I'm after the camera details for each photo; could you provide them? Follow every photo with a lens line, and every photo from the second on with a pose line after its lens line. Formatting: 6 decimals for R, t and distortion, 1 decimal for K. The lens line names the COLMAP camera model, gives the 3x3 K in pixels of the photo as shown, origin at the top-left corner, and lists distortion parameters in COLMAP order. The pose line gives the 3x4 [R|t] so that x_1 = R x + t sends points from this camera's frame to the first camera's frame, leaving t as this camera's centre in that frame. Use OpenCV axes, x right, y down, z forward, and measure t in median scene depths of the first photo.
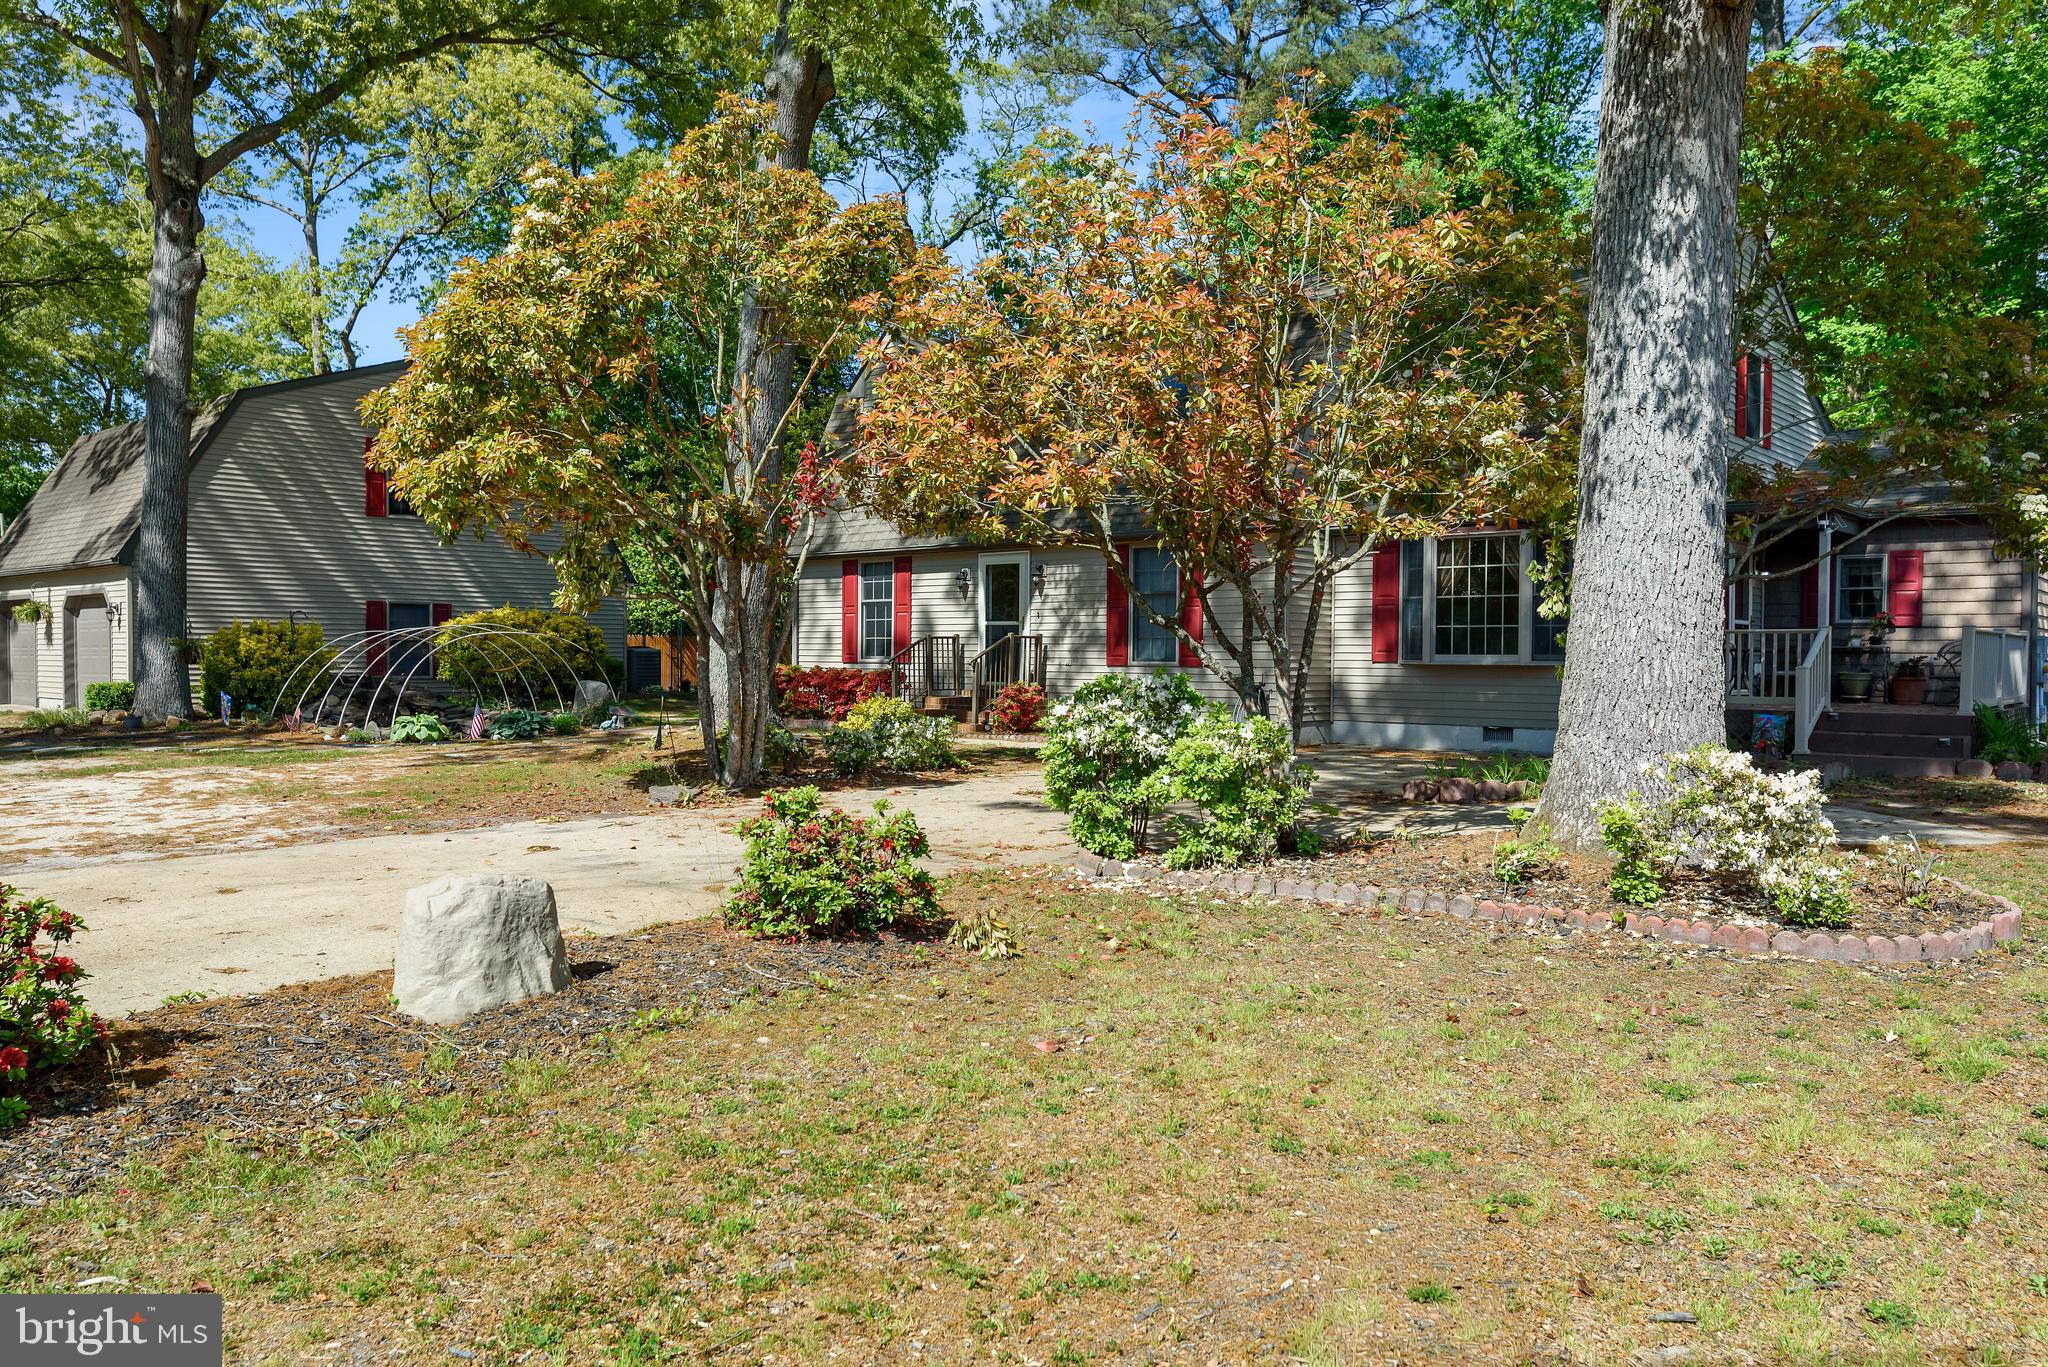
lens RADIAL K [[1523.0, 0, 1024.0], [0, 1523.0, 683.5], [0, 0, 1]] dist [0.000585, 0.000058]
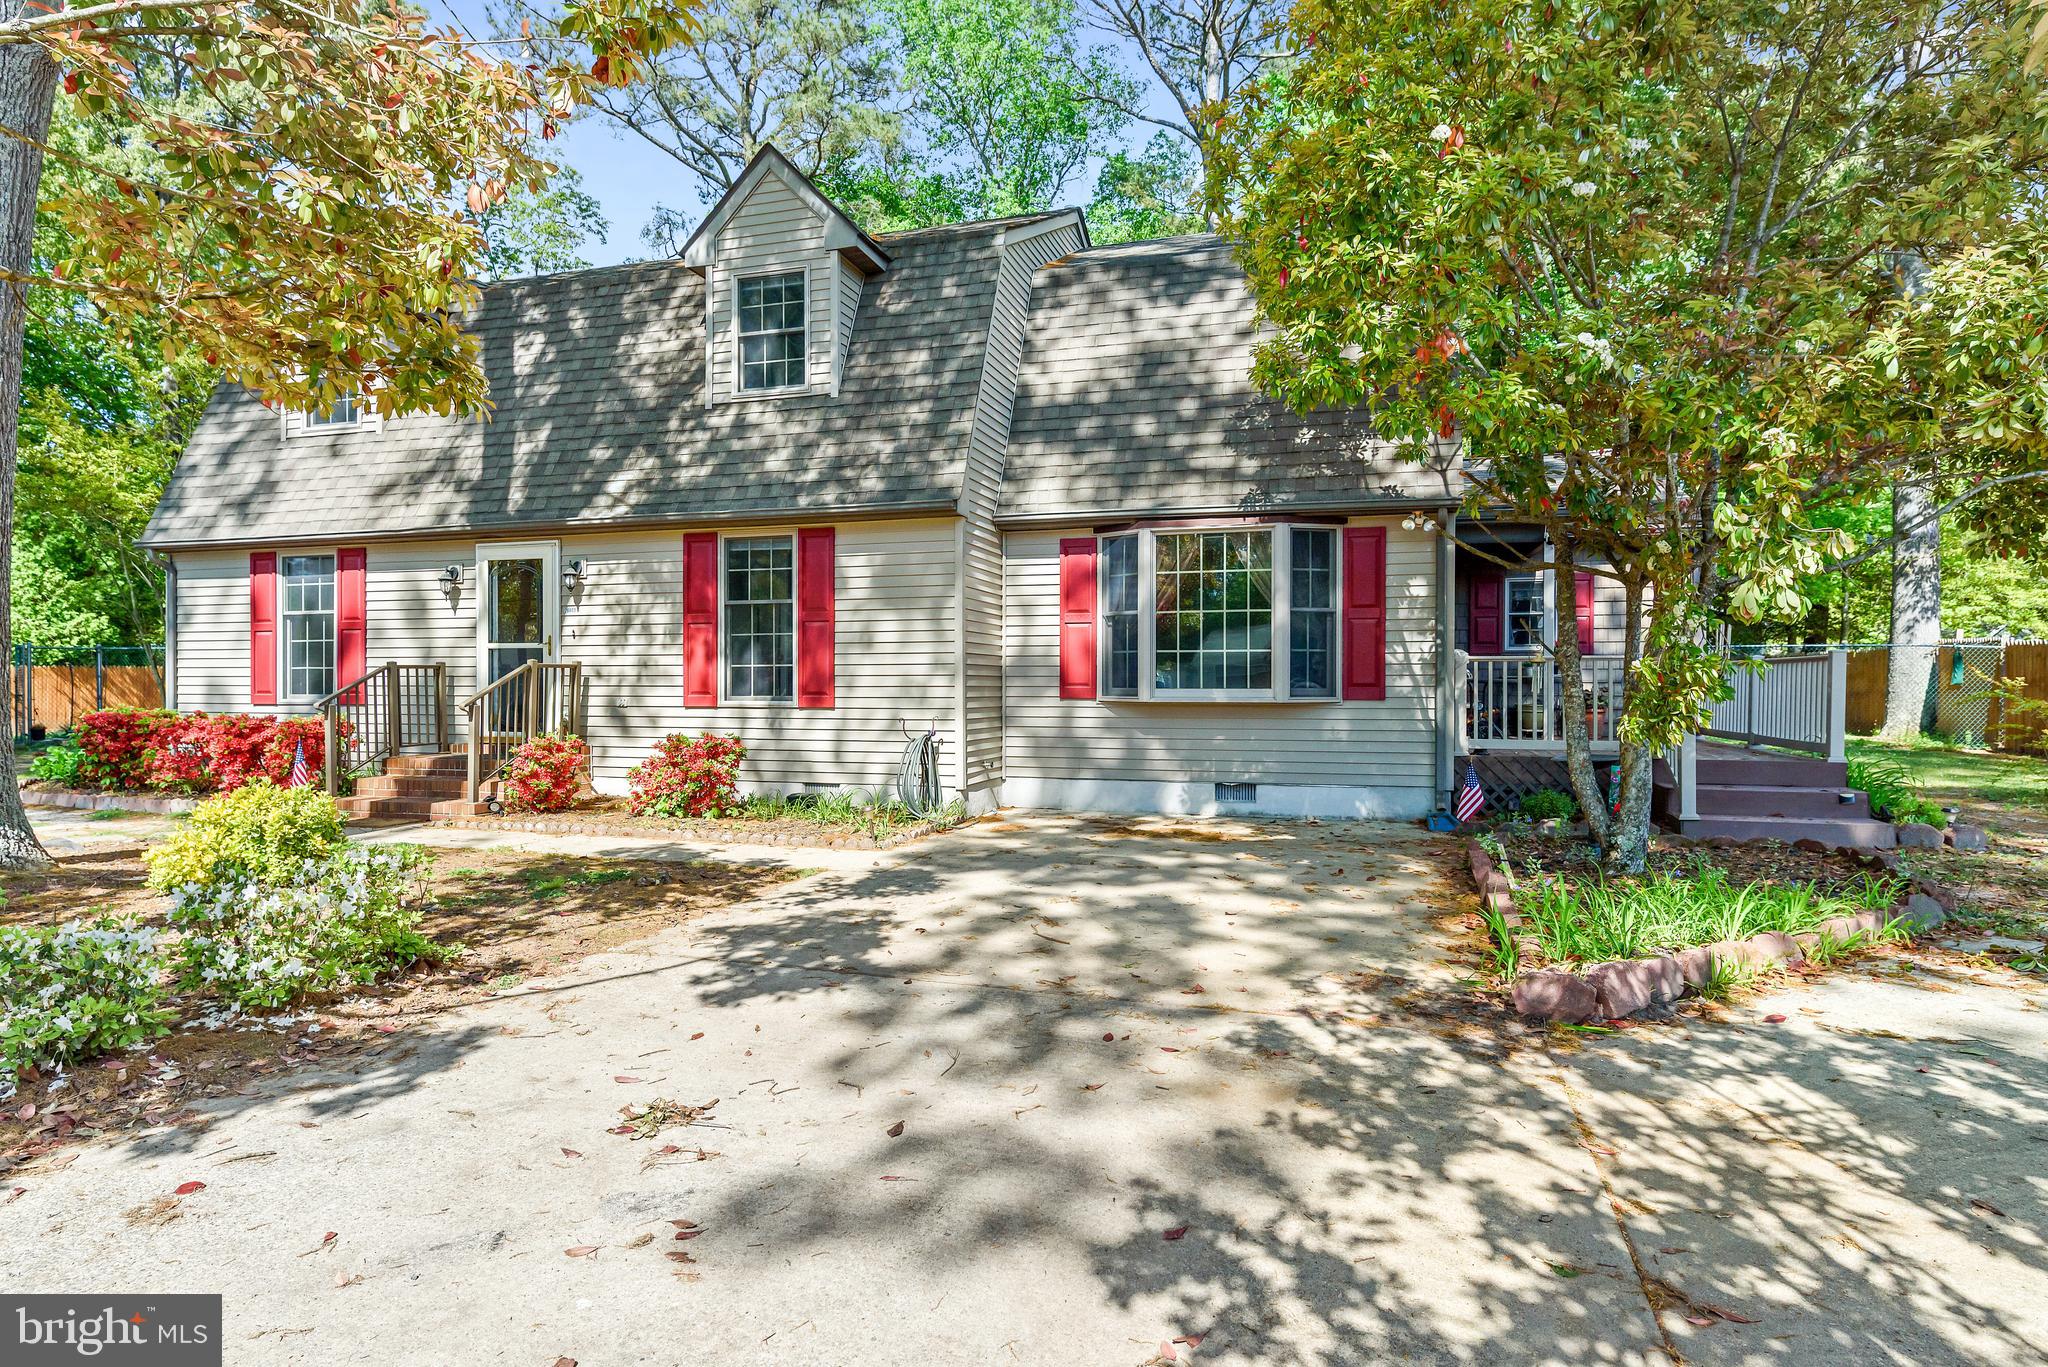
lens RADIAL K [[1104.4, 0, 1024.0], [0, 1104.4, 683.5], [0, 0, 1]] dist [-0.049897, -0.000256]
pose [[0.901664, -0.005191, 0.432405, -0.021398], [0.014499, 0.999729, -0.018232, -0.011263], [-0.432193, 0.022709, 0.901495, 0.482478]]
